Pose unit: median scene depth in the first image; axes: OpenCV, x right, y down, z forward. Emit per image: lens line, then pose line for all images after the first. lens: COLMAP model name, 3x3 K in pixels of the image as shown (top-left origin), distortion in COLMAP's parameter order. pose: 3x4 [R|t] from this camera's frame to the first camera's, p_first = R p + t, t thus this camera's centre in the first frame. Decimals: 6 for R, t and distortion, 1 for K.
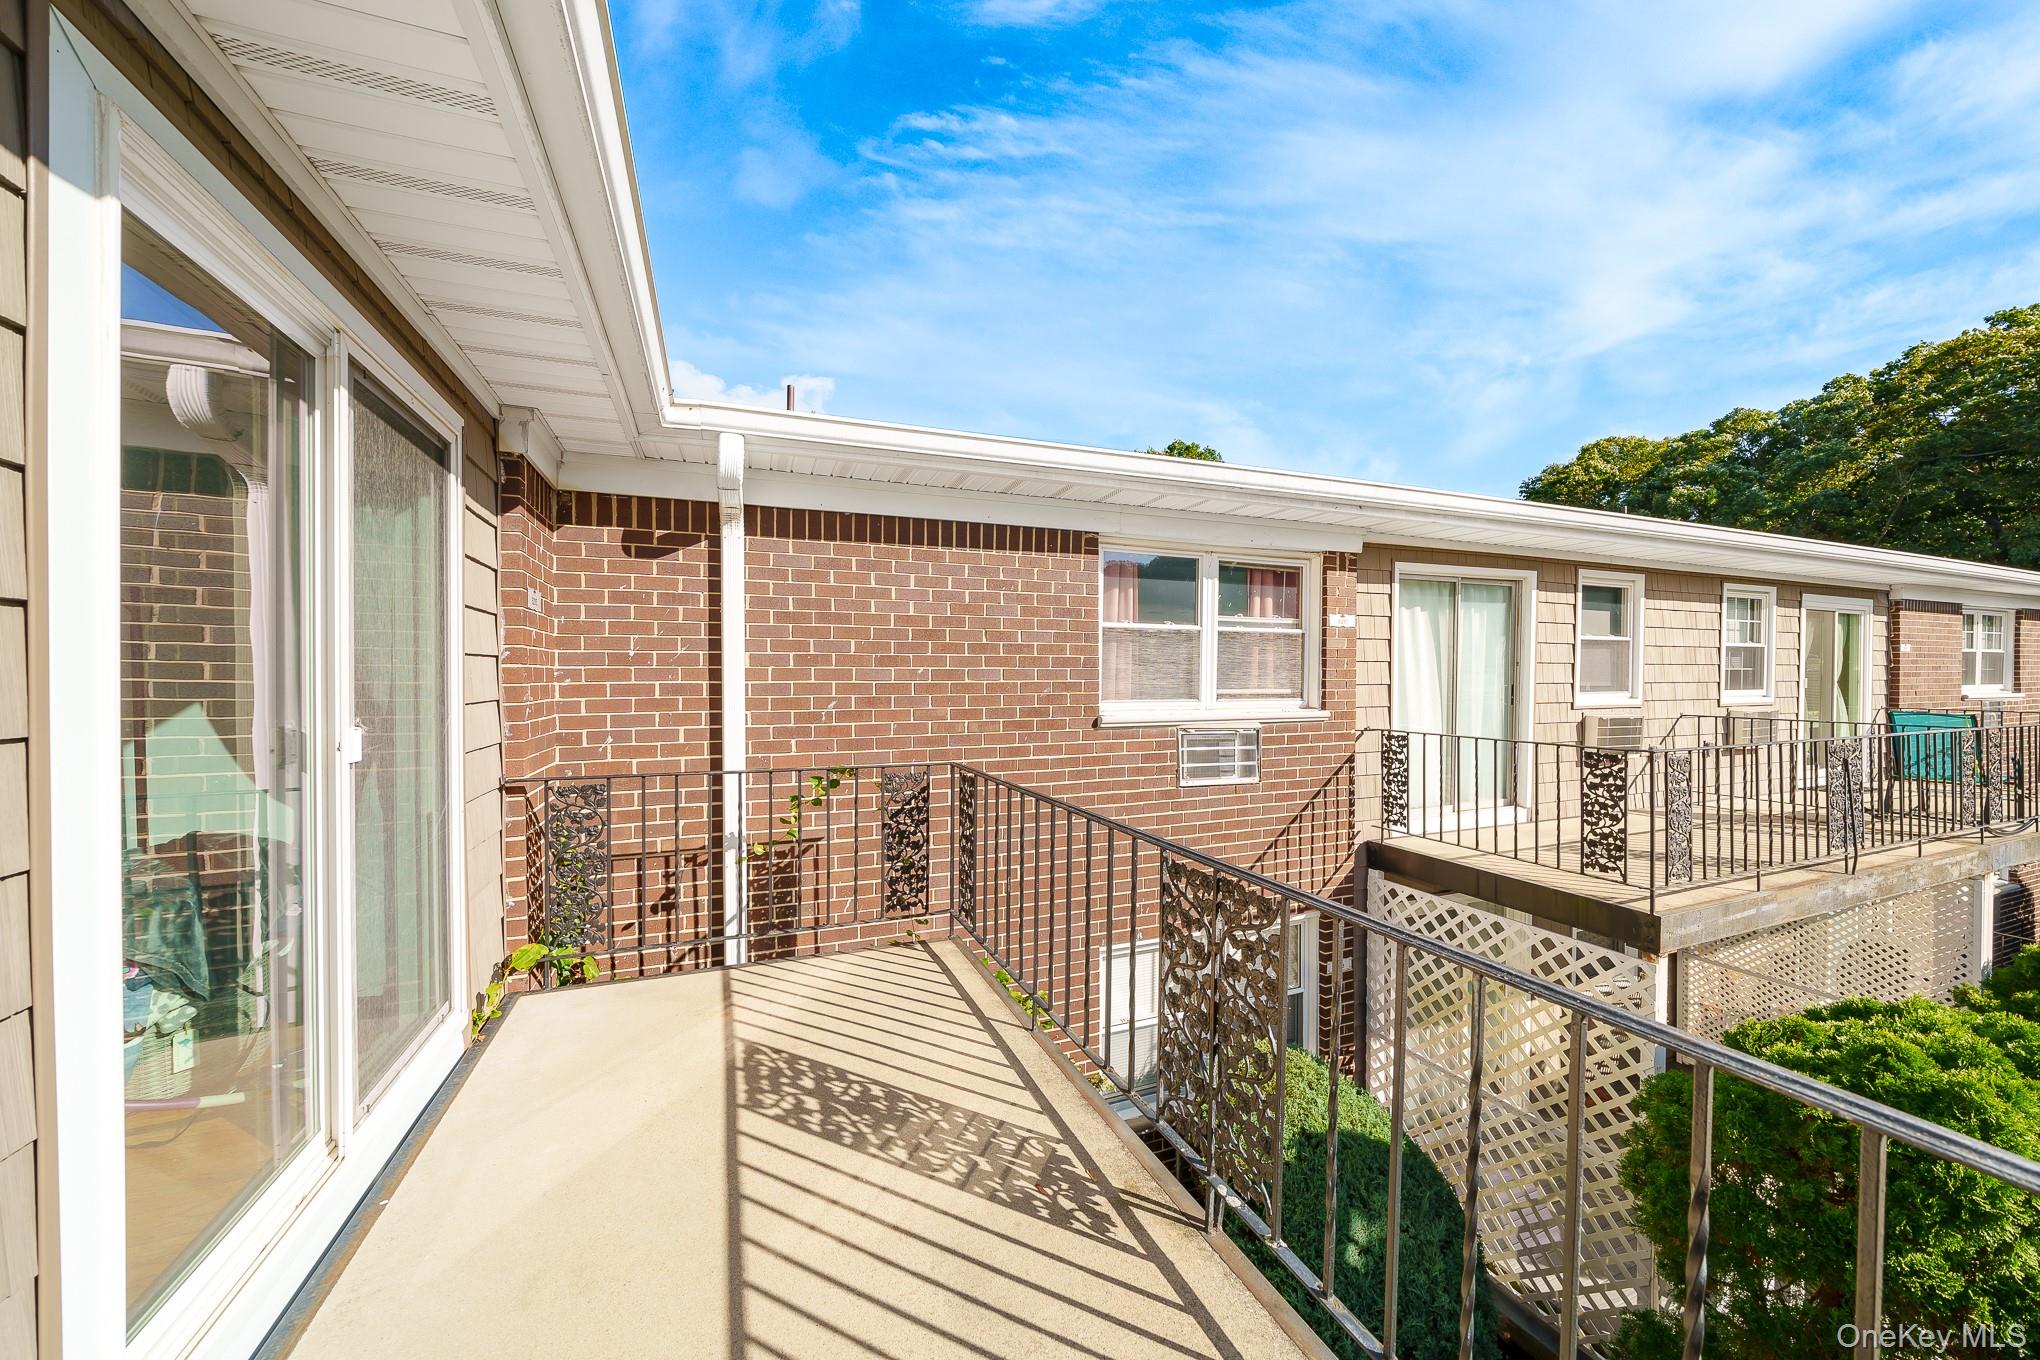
lens RADIAL K [[726.8, 0, 999.1], [0, 726.8, 677.6], [0, 0, 1]] dist [0.007994, -0.002009]
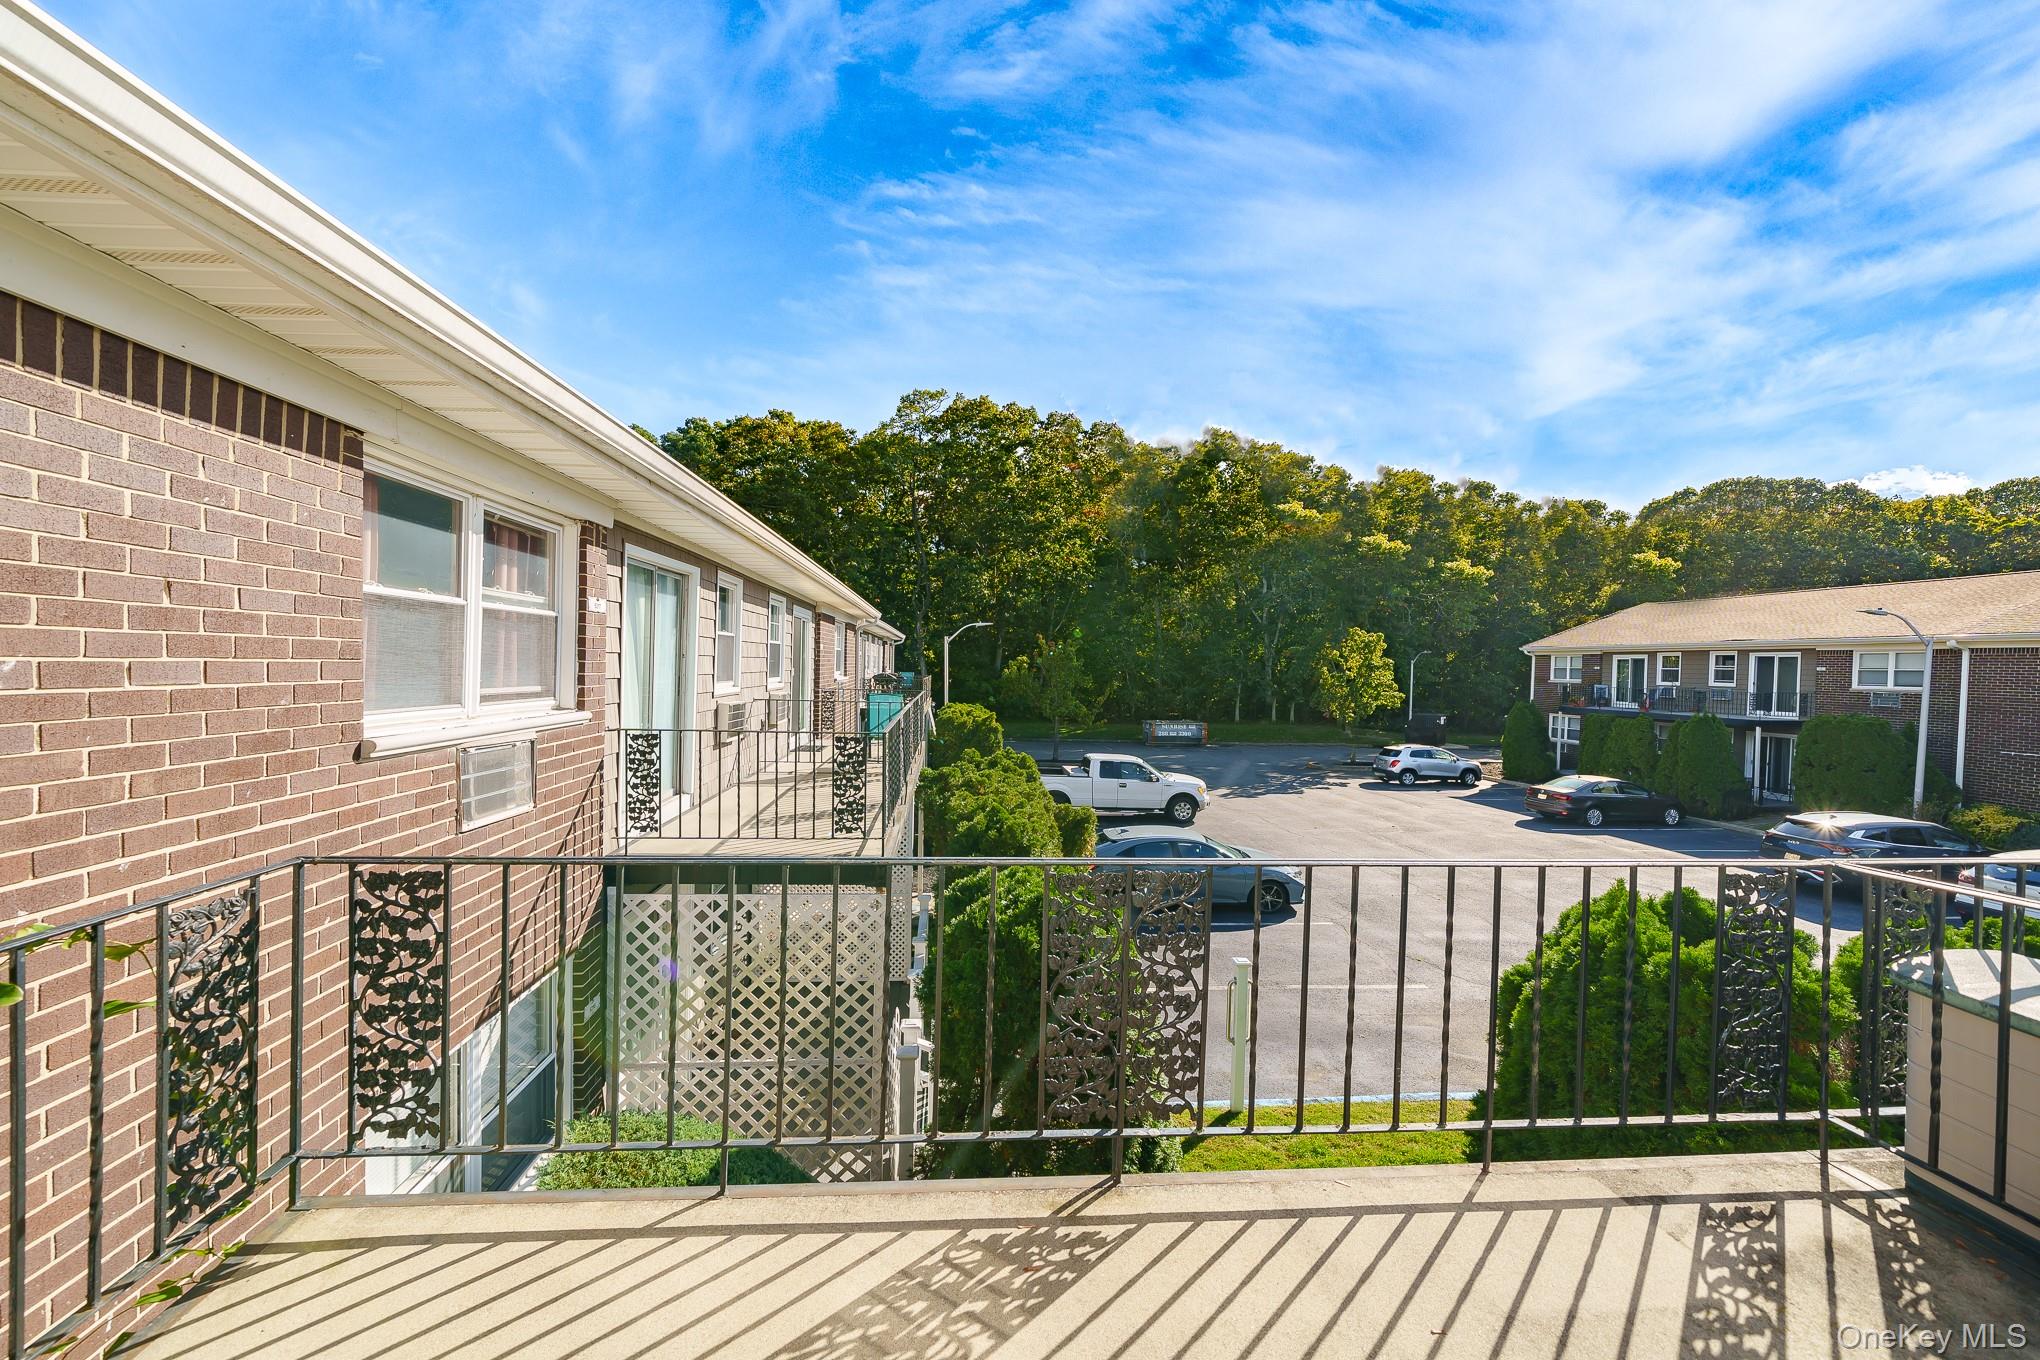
lens RADIAL K [[822.1, 0, 1023.7], [0, 822.1, 681.5], [0, 0, 1]] dist [-0.005552, -0.000521]
pose [[0.285312, -0.014273, 0.958328, -0.357627], [-0.016442, 0.999669, 0.019784, -0.017968], [-0.958294, -0.021401, 0.284983, 0.290168]]
